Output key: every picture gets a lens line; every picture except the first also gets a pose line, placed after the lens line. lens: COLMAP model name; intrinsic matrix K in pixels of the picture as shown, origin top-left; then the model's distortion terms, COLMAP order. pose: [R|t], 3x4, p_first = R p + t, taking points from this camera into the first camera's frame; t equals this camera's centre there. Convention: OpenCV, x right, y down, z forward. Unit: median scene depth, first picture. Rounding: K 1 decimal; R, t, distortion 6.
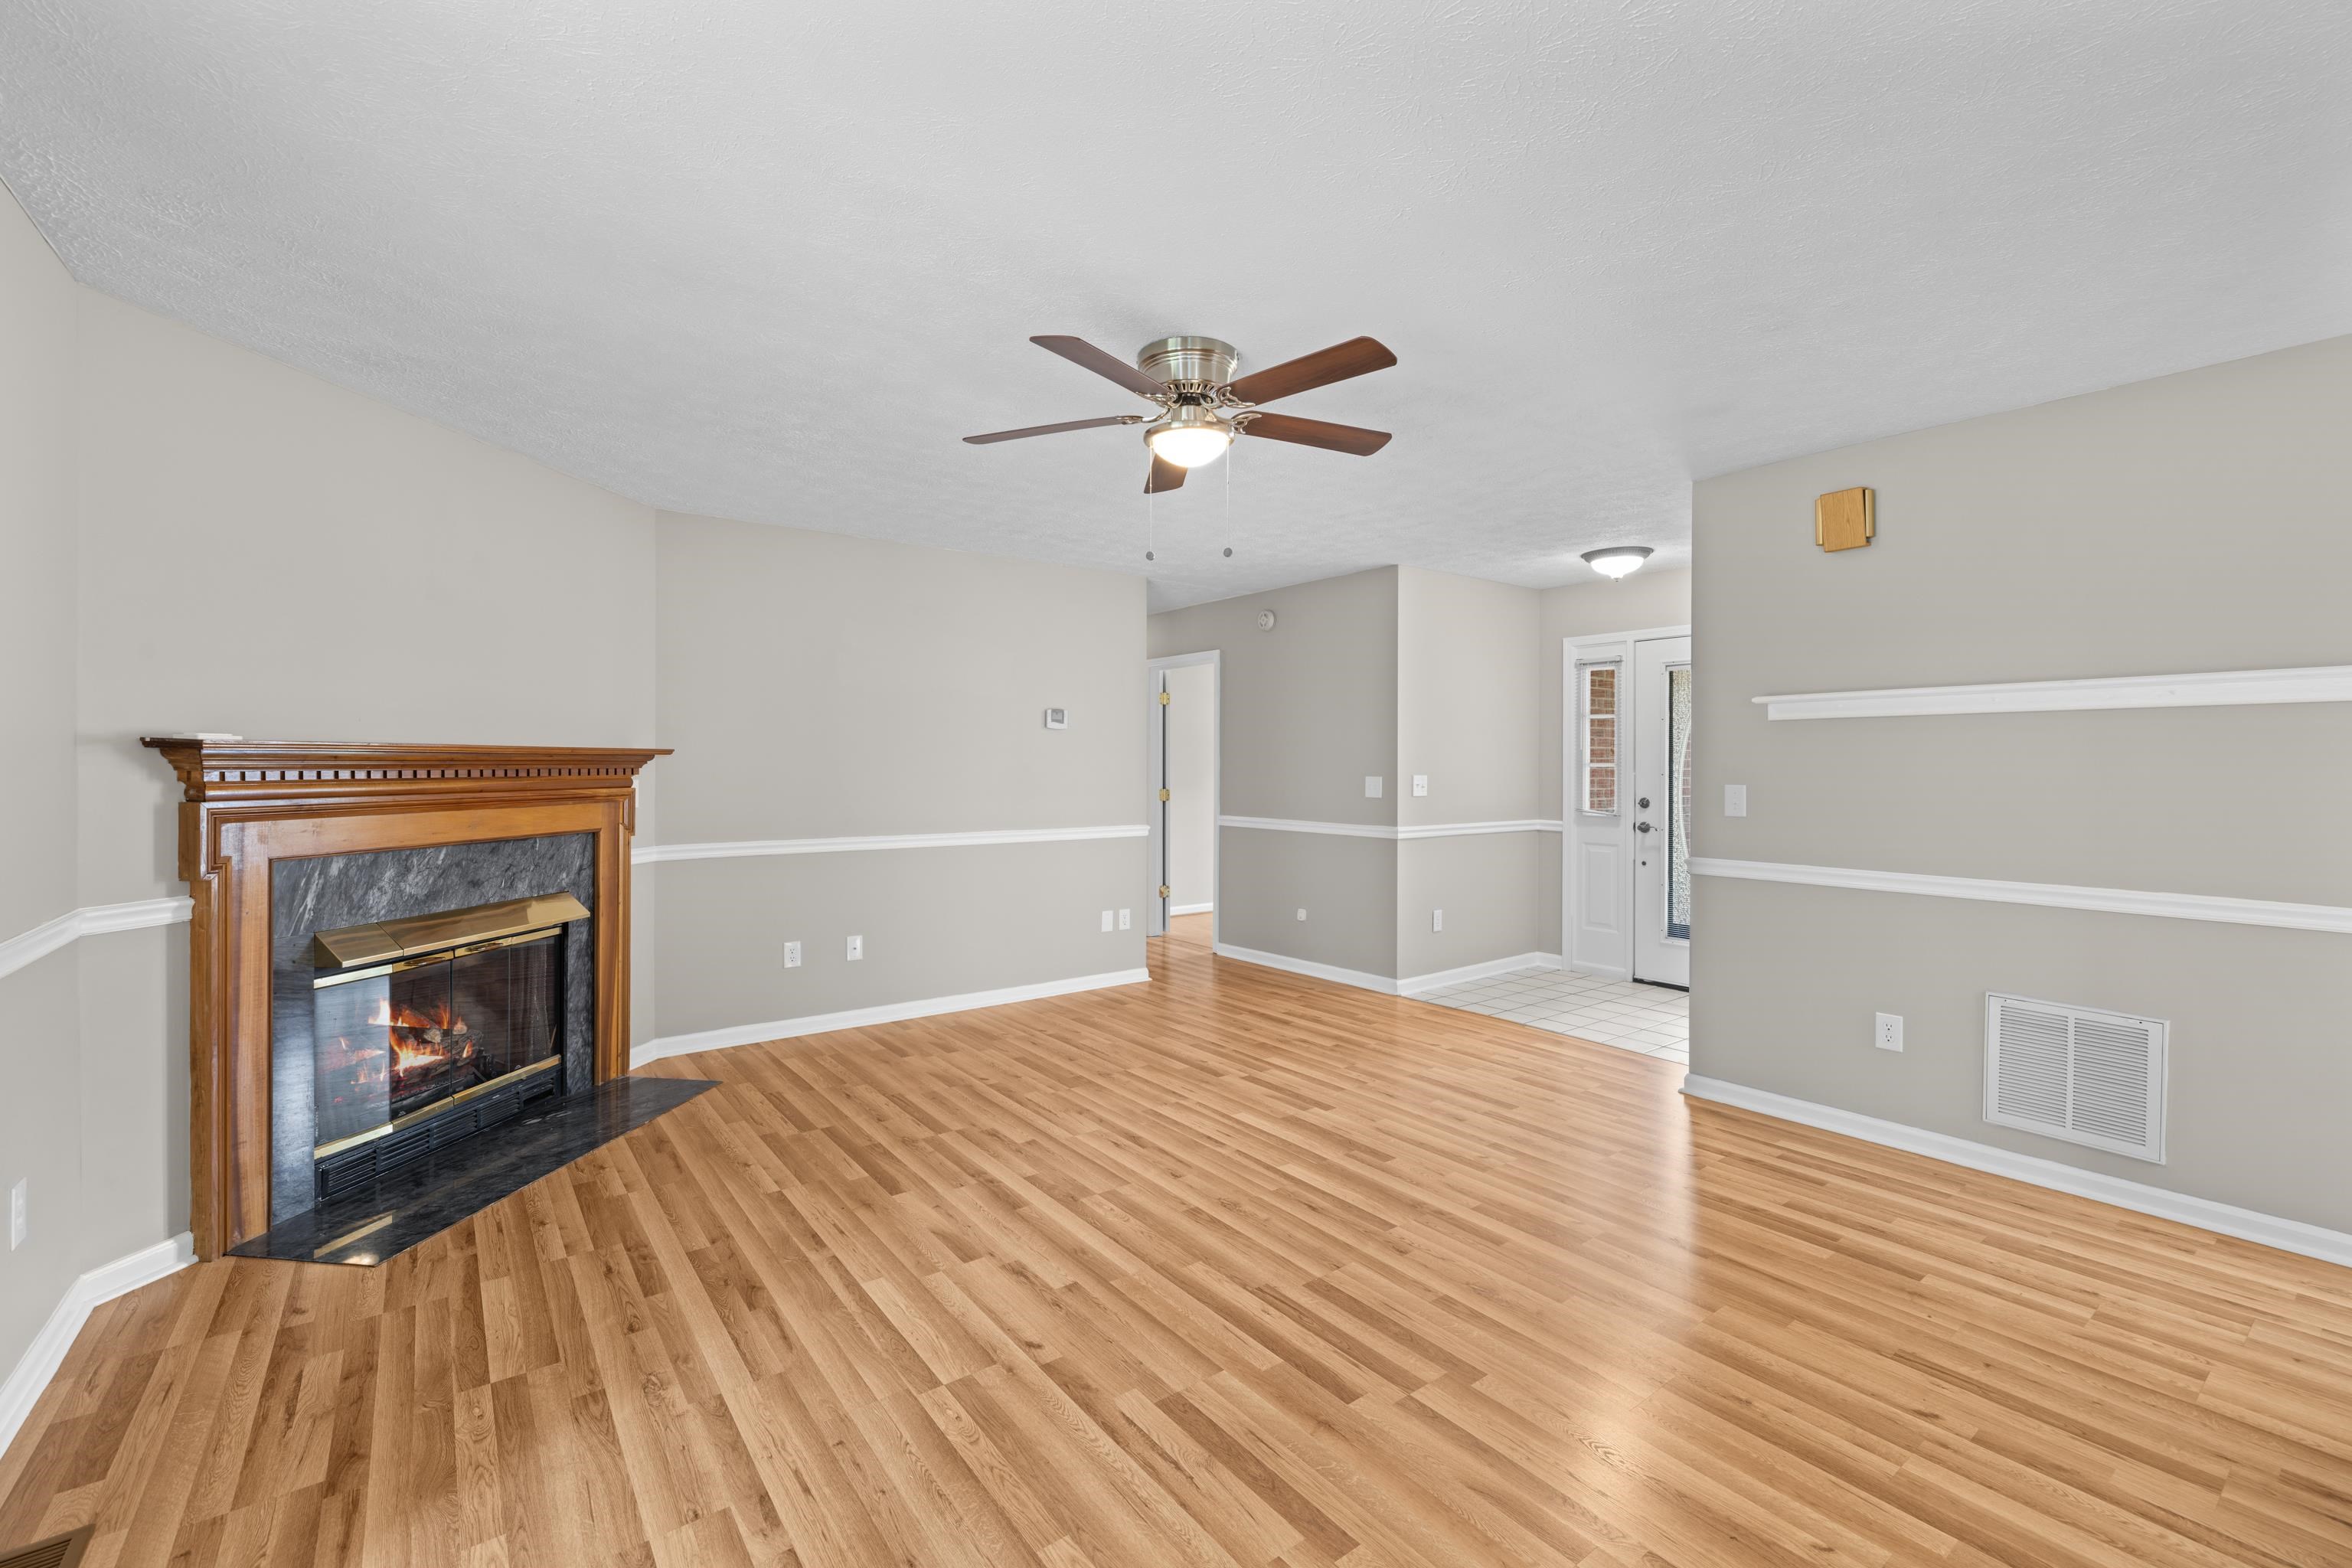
lens RADIAL K [[988.8, 0, 1176.7], [0, 988.8, 773.4], [0, 0, 1]] dist [0.001330, 0.000316]
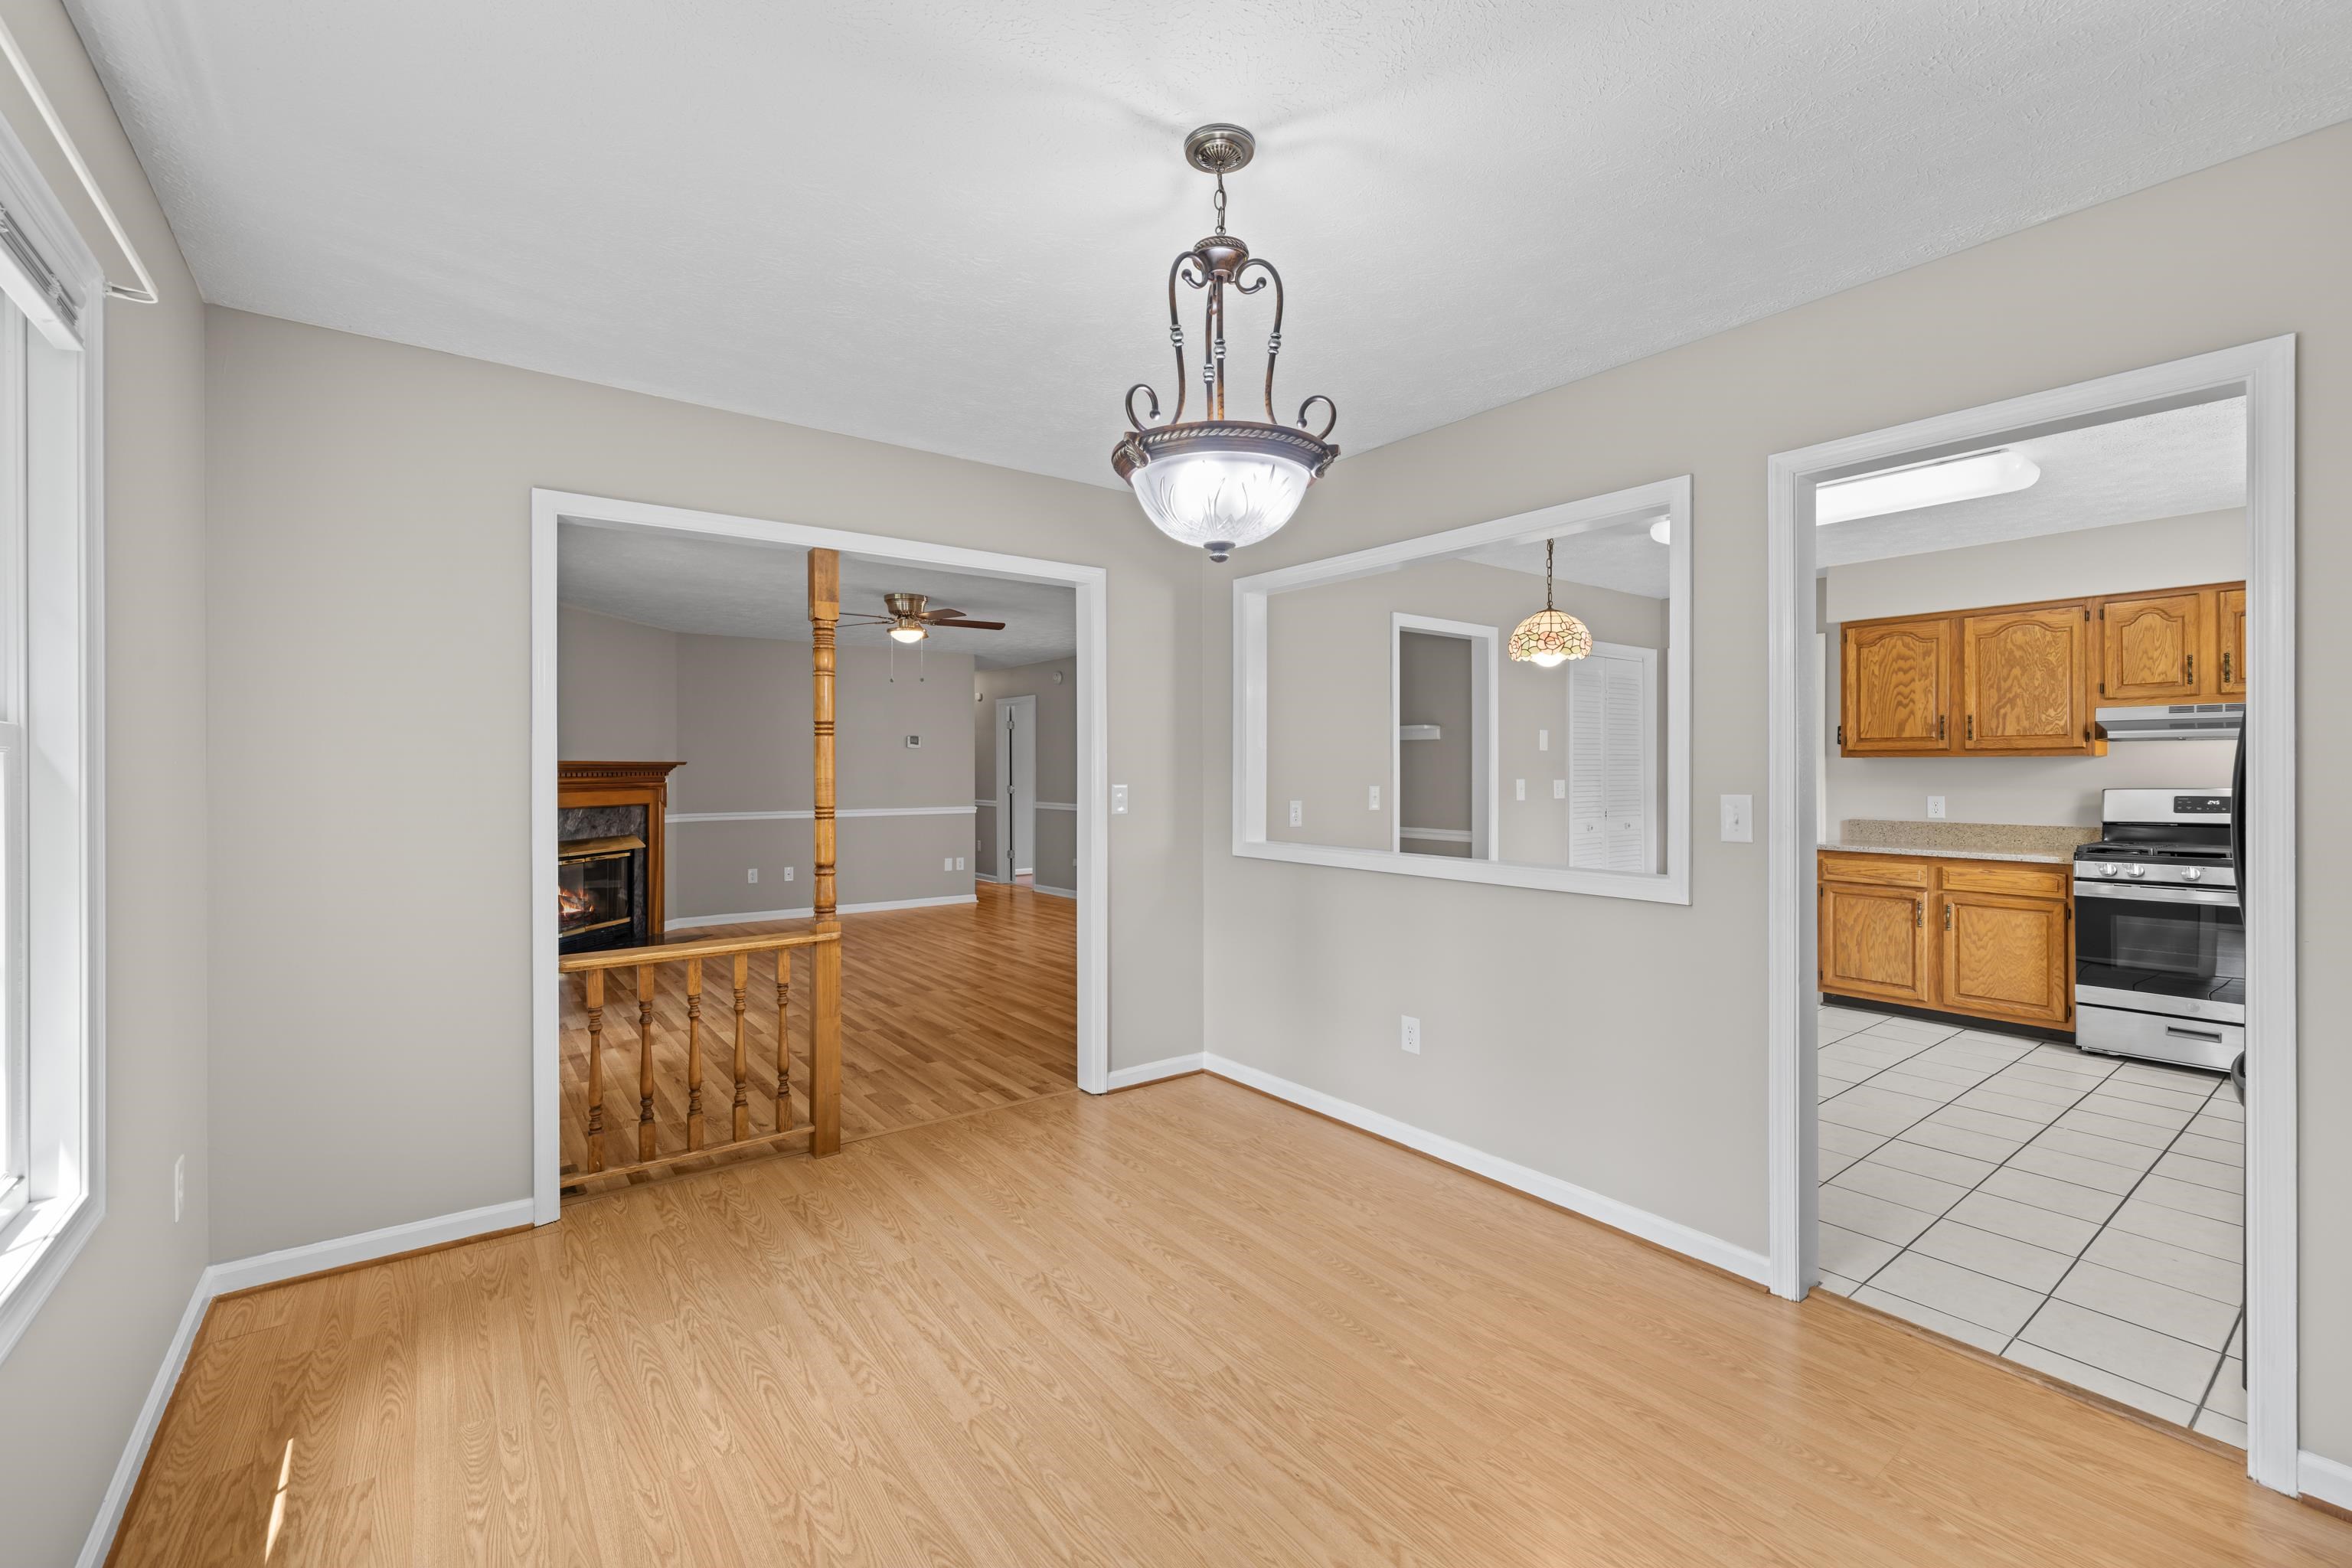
lens RADIAL K [[988.8, 0, 1177.6], [0, 988.8, 773.8], [0, 0, 1]] dist [0.001330, 0.000316]
pose [[0.999989, -0.004376, 0.001615, 0.497756], [0.004384, 0.999979, -0.004671, 0.012679], [-0.001594, 0.004678, 0.999988, -1.040959]]
